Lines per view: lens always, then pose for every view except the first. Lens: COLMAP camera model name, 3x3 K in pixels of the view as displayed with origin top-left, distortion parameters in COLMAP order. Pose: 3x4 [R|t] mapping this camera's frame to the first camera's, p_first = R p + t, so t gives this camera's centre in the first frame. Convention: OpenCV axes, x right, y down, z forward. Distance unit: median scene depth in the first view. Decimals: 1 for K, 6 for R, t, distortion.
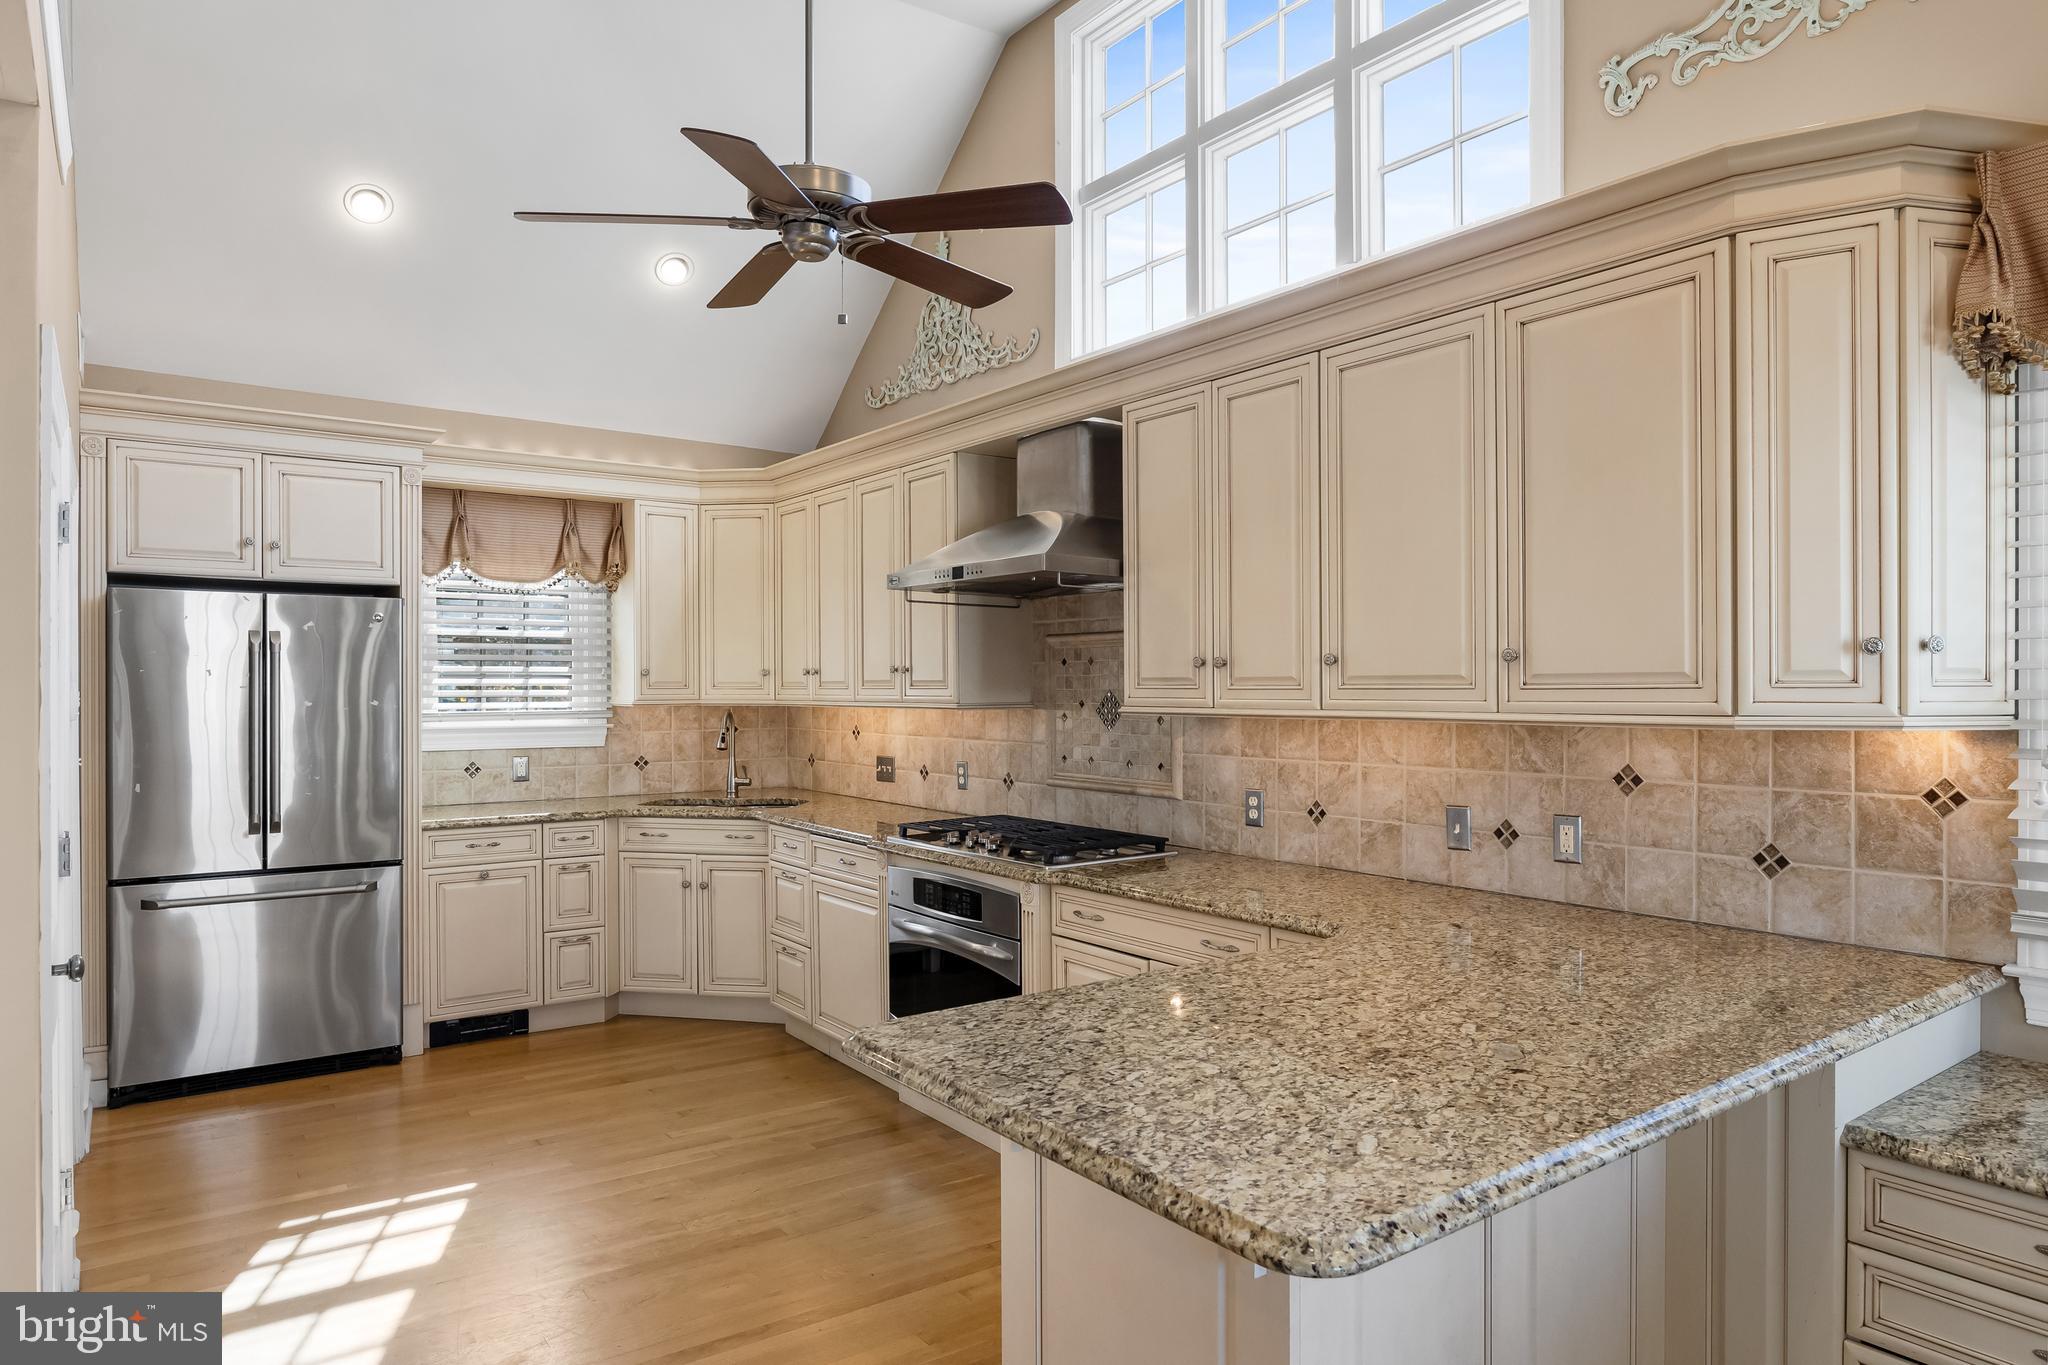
lens RADIAL K [[1268.1, 0, 1016.7], [0, 1268.1, 688.4], [0, 0, 1]] dist [0.001011, -0.001806]
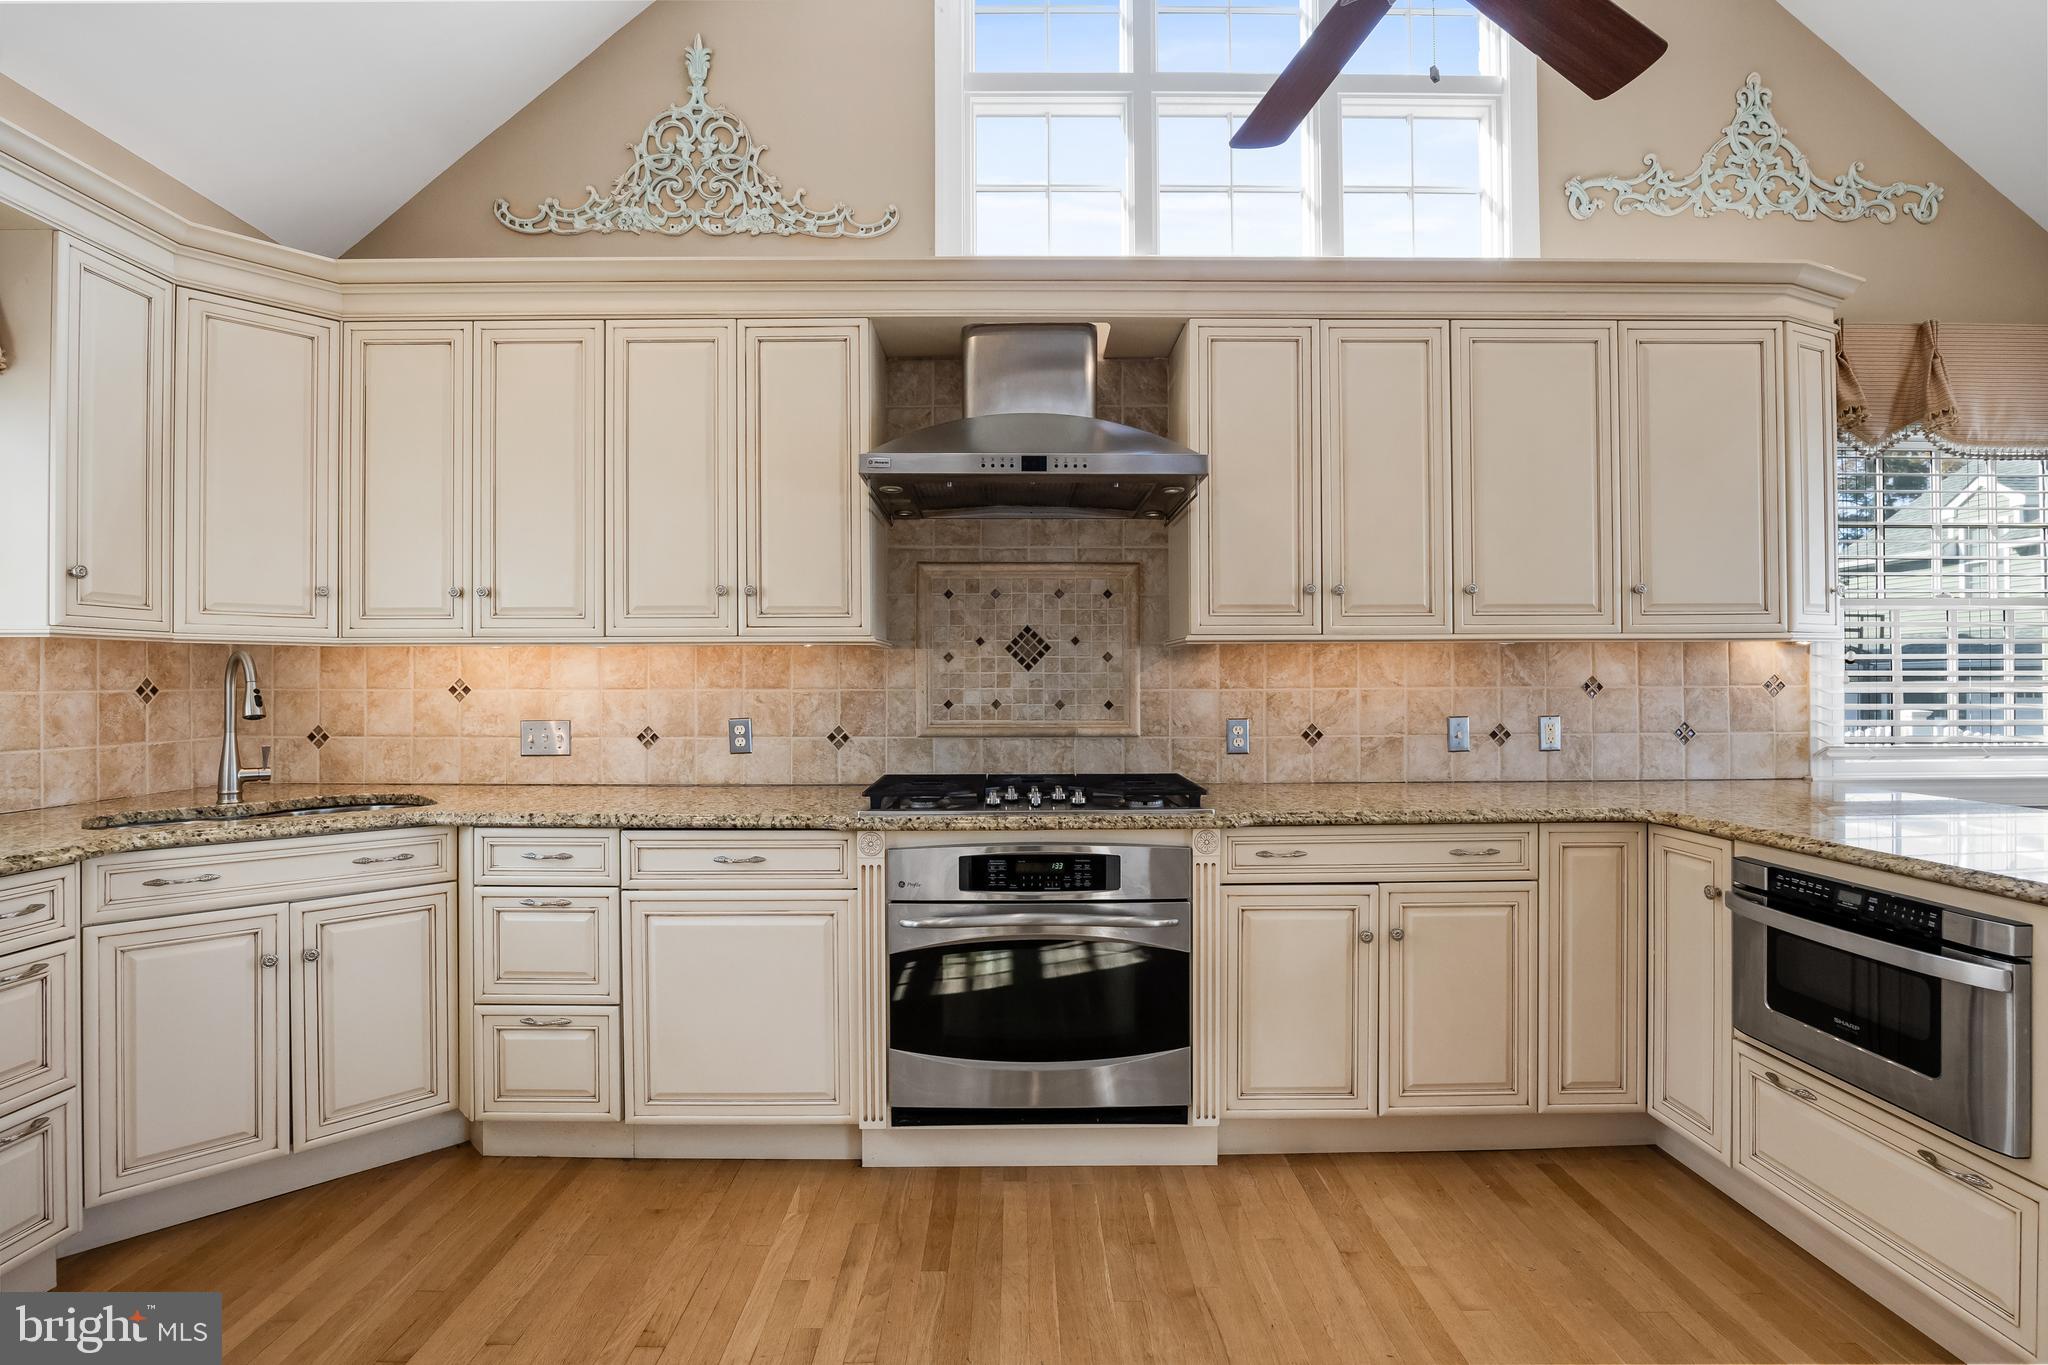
lens RADIAL K [[964.4, 0, 1023.6], [0, 964.4, 671.5], [0, 0, 1]] dist [-0.015156, 0.000174]
pose [[0.573028, 0.010499, 0.819469, -0.475461], [0.004491, 0.999863, -0.015951, 0.043511], [-0.819524, 0.012821, 0.572902, 0.570921]]
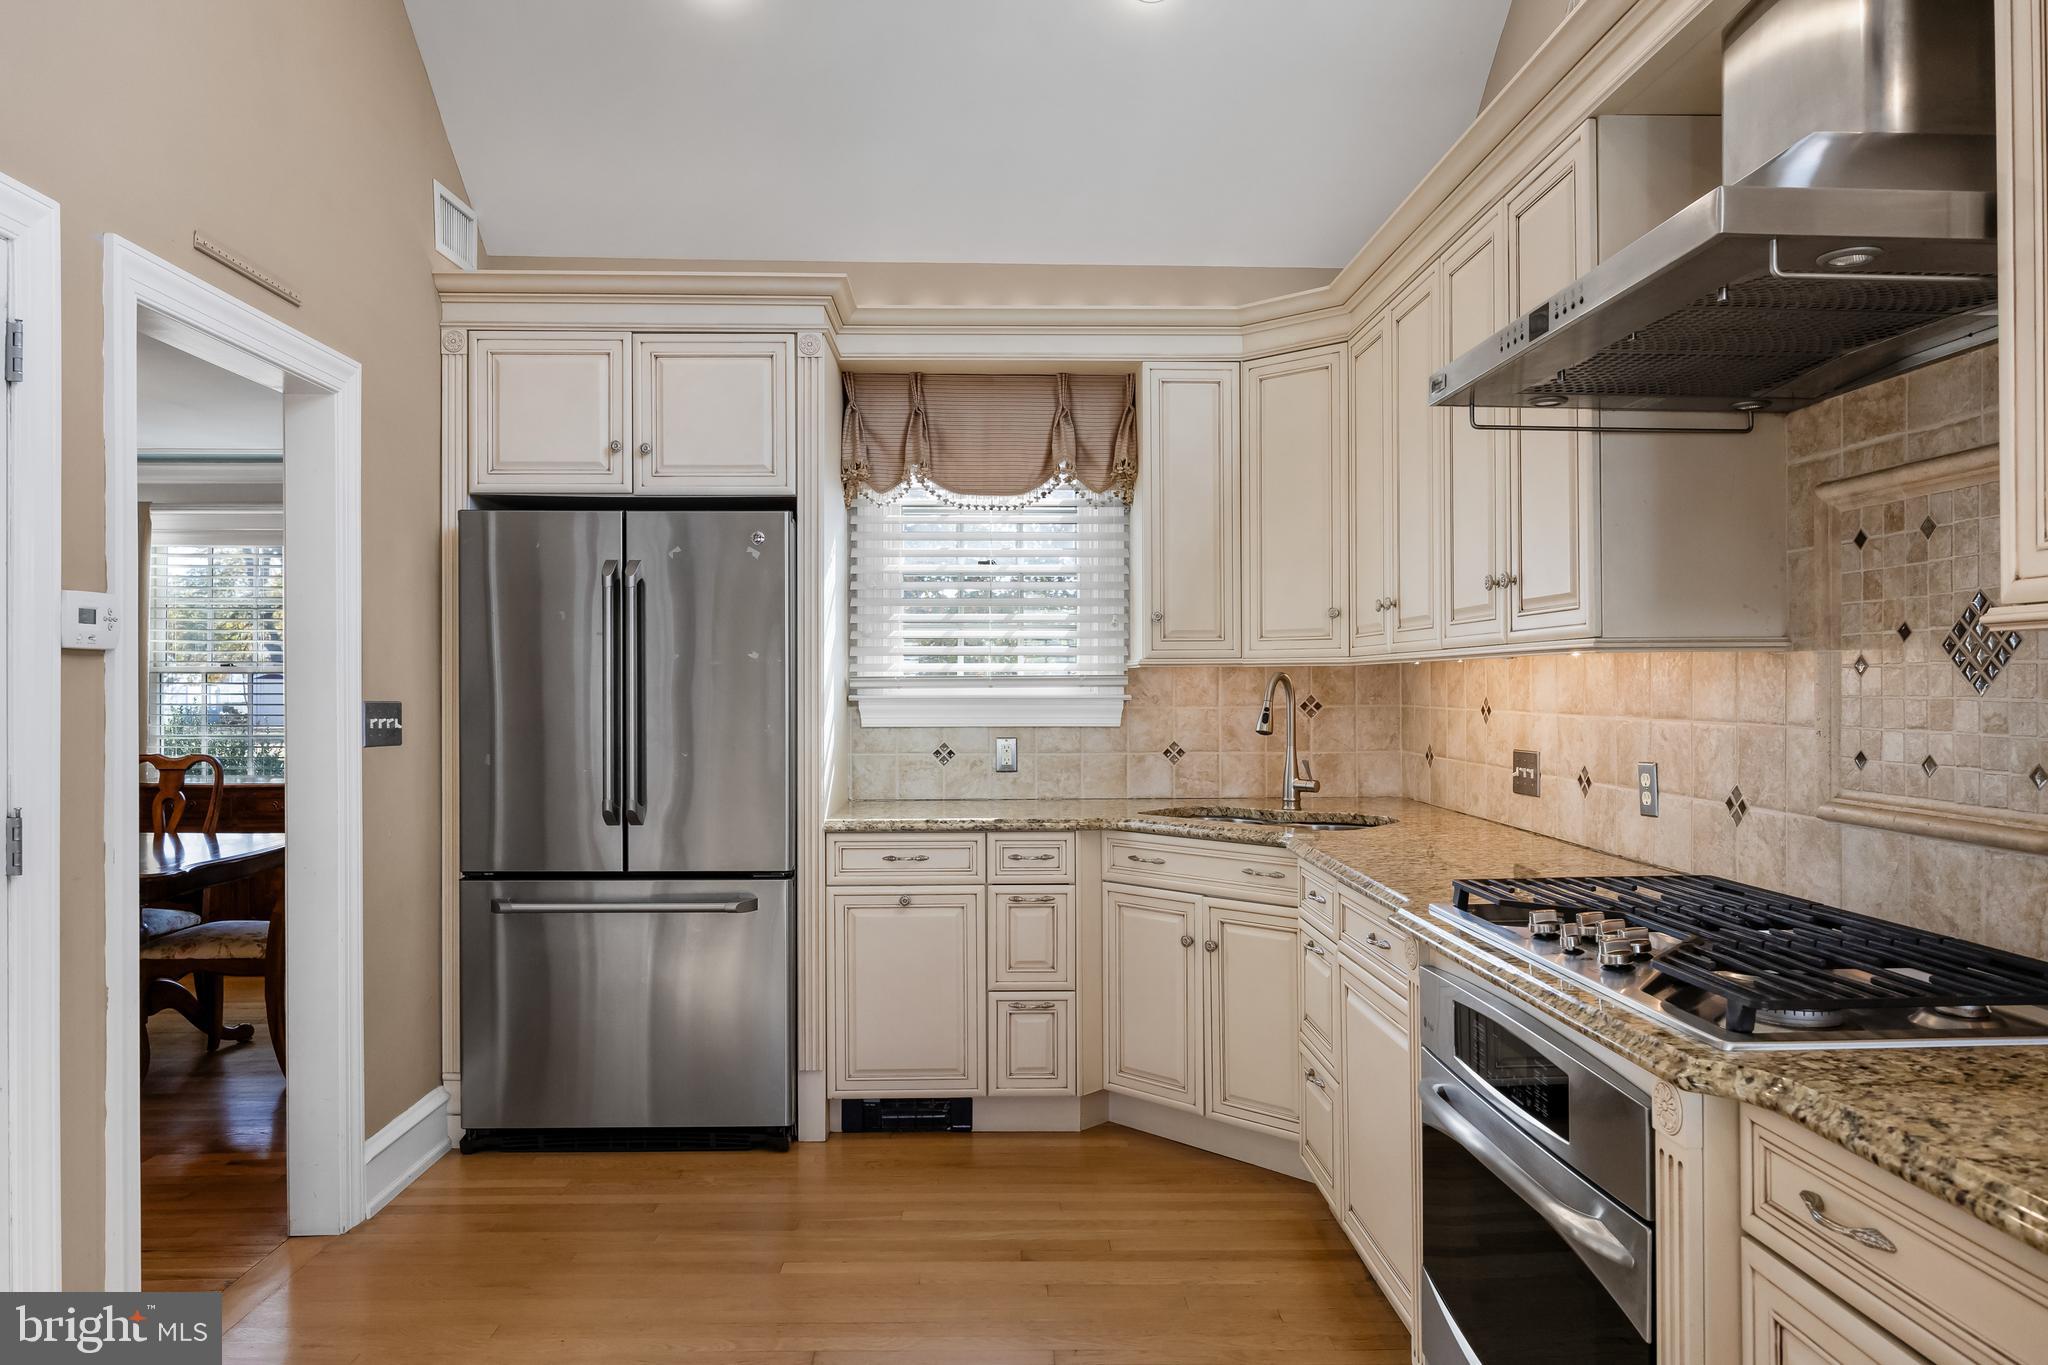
lens RADIAL K [[1351.1, 0, 1012.0], [0, 1351.1, 684.9], [0, 0, 1]] dist [-0.003577, 0.004271]
pose [[0.827191, -0.000401, -0.561920, 0.056613], [-0.000758, 0.999998, -0.001830, 0.030589], [0.561920, 0.001939, 0.827189, 0.445226]]
